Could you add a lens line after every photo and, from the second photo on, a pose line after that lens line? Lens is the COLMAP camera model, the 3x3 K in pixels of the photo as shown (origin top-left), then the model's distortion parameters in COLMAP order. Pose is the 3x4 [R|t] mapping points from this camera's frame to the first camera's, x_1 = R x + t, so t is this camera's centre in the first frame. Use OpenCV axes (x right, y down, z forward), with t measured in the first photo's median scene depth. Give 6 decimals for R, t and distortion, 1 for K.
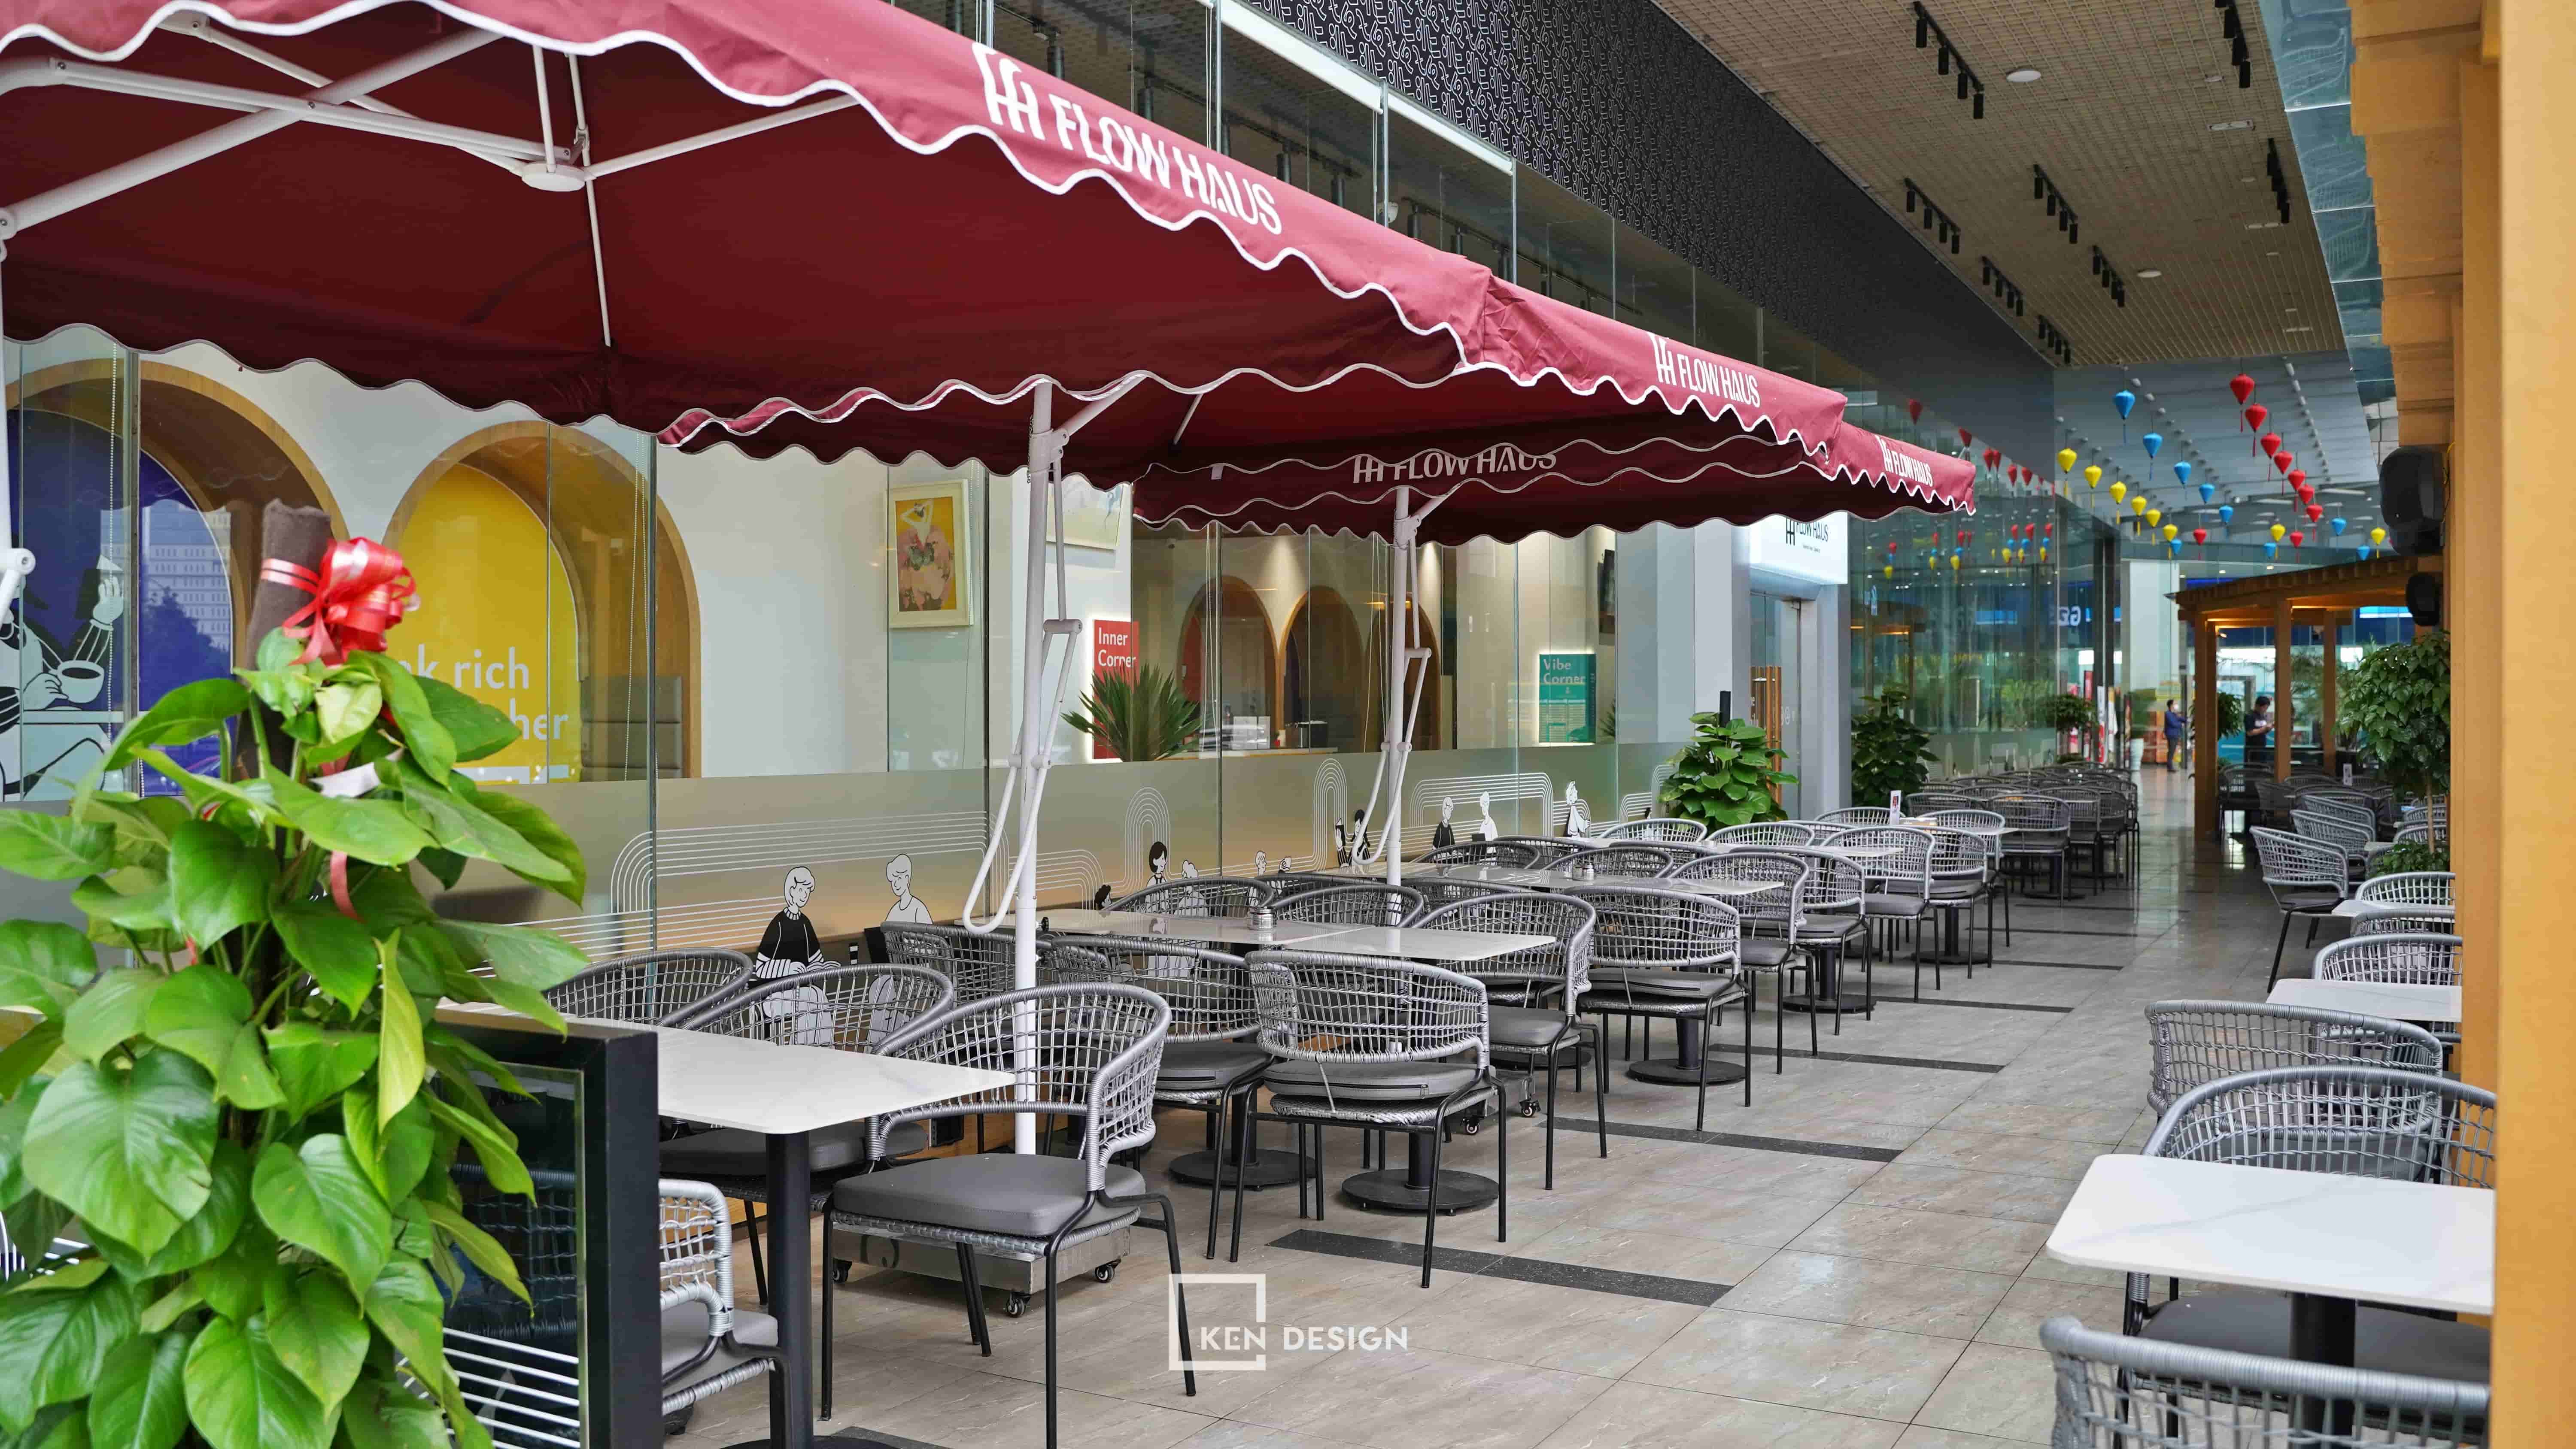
lens RADIAL K [[2087.5, 0, 1279.6], [0, 2087.5, 724.9], [0, 0, 1]] dist [-0.112839, 0.088941]
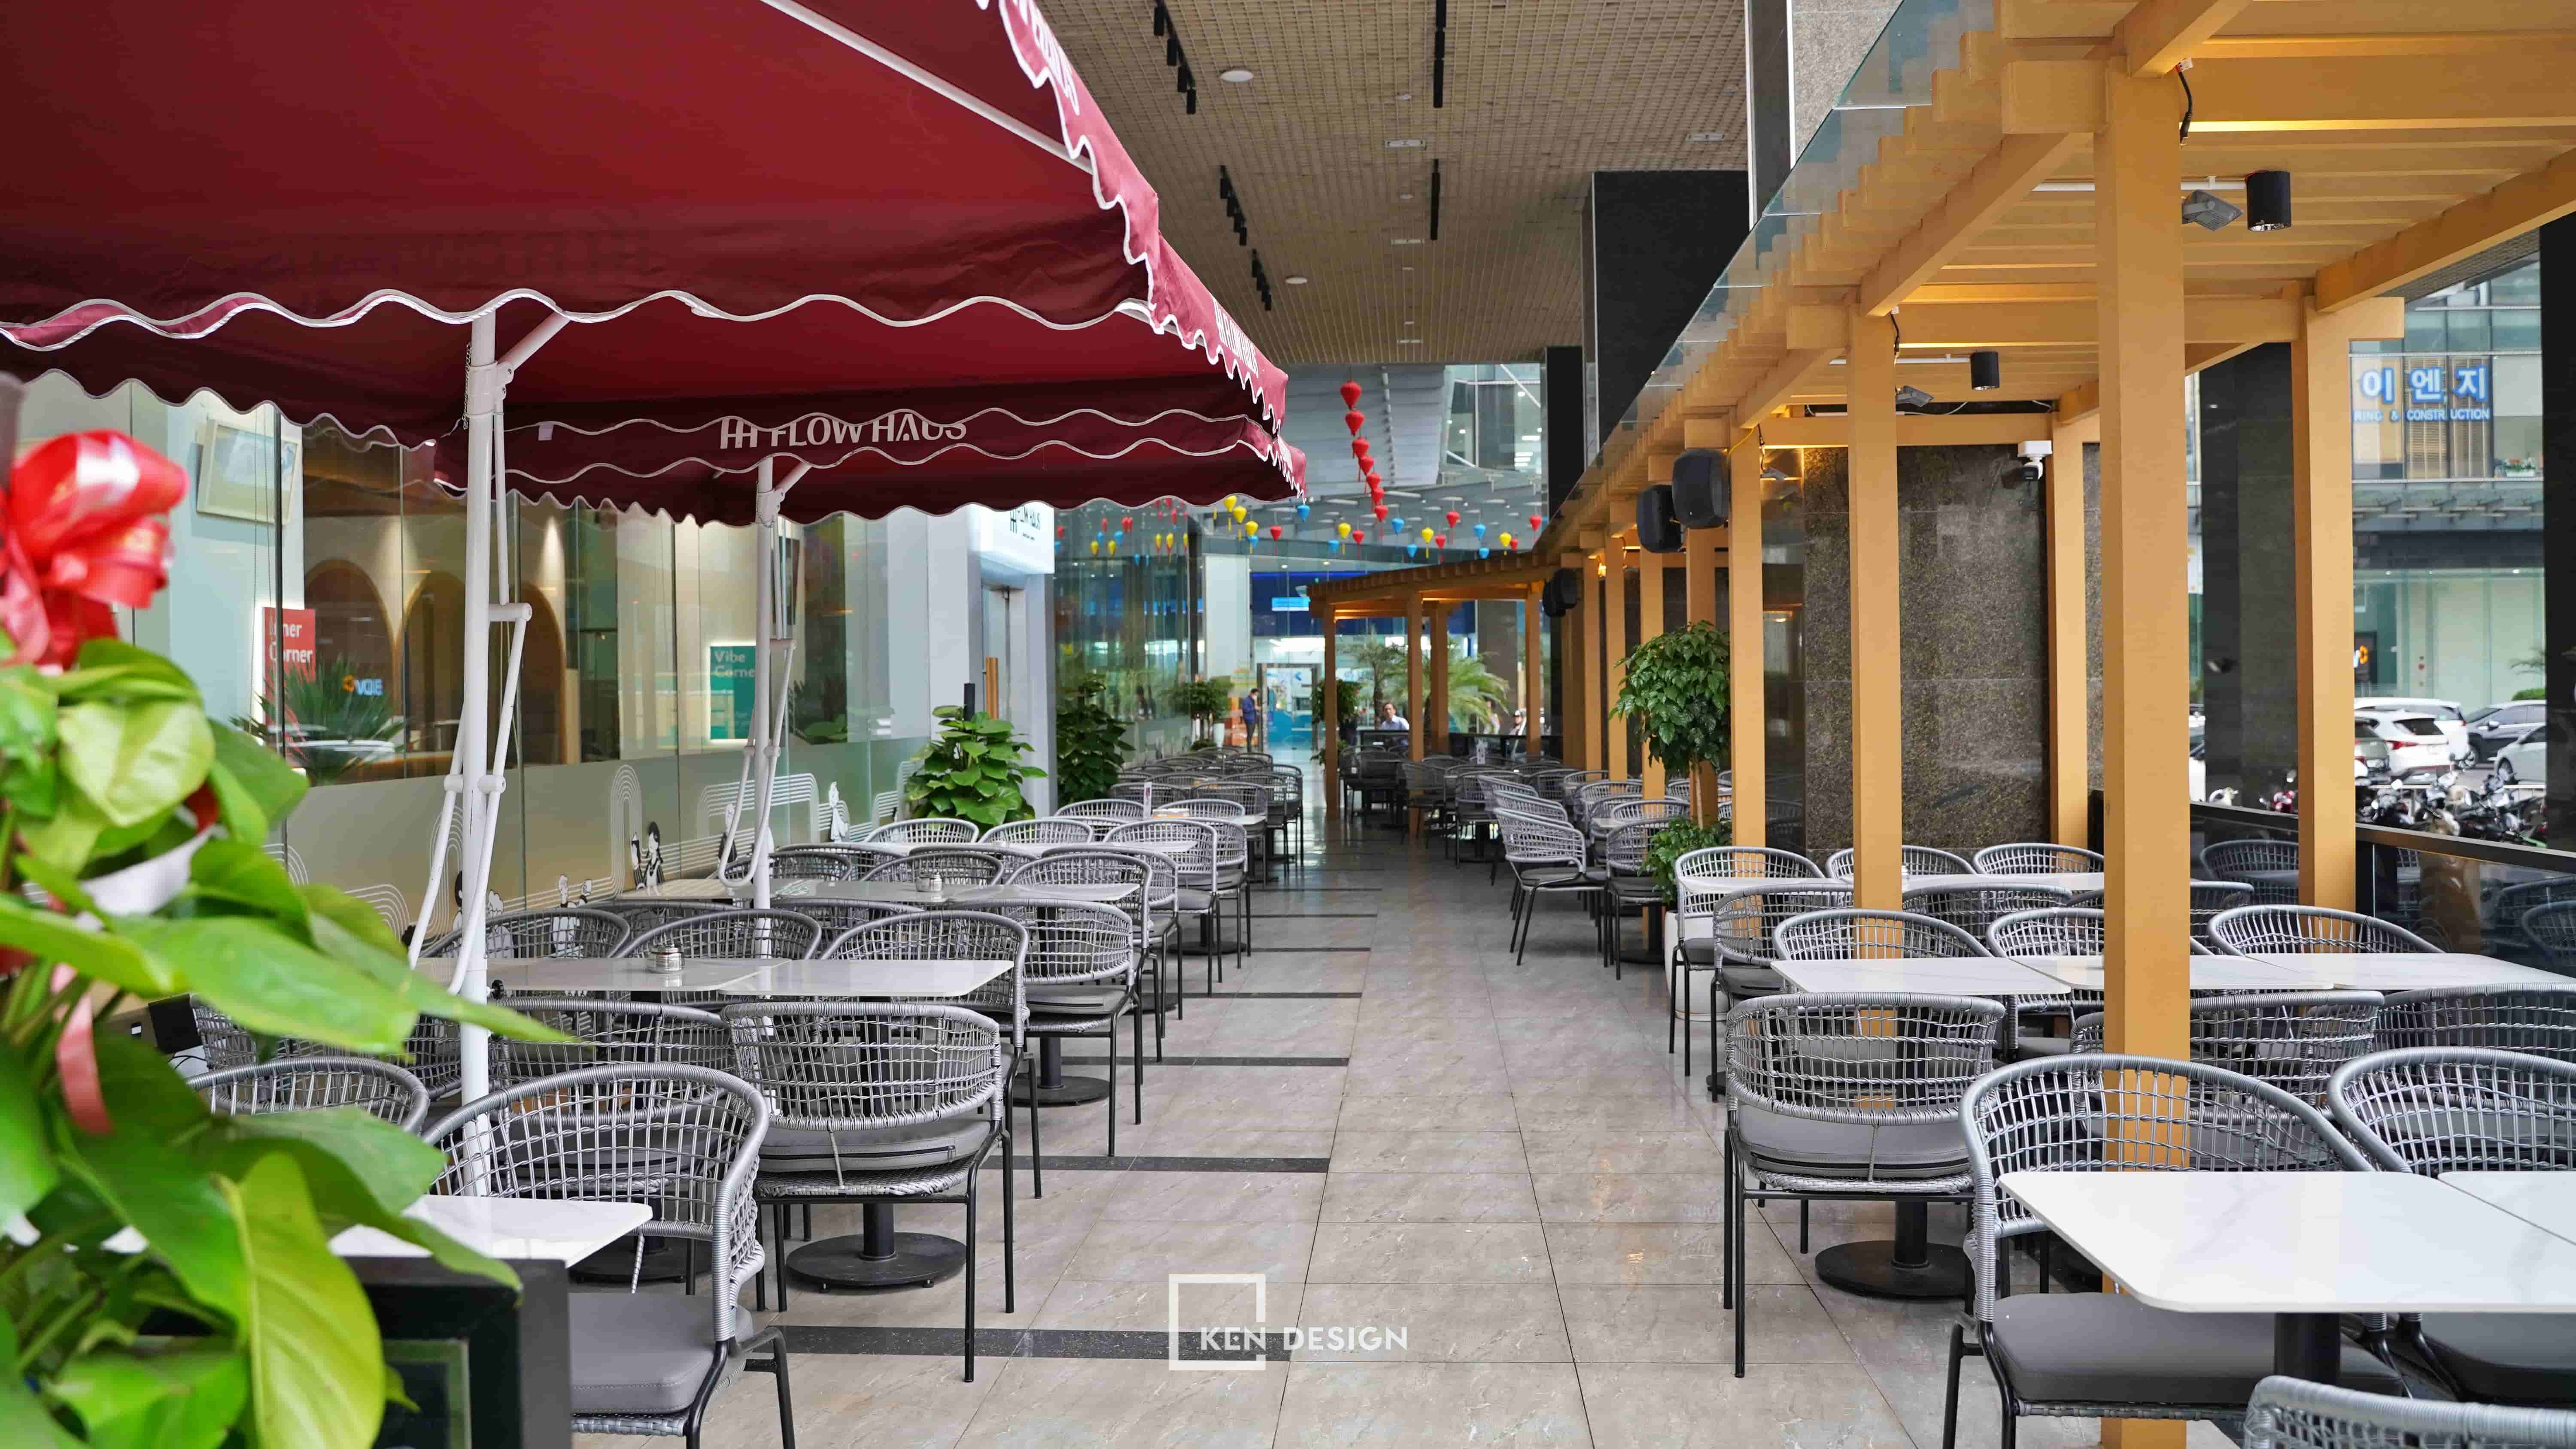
lens RADIAL K [[2087.5, 0, 1272.3], [0, 2087.5, 719.4], [0, 0, 1]] dist [-0.112839, 0.088941]
pose [[0.902892, -0.016306, 0.429558, -0.092533], [0.015610, 0.999865, 0.005146, -0.003080], [-0.429584, 0.002059, 0.903024, 0.088068]]
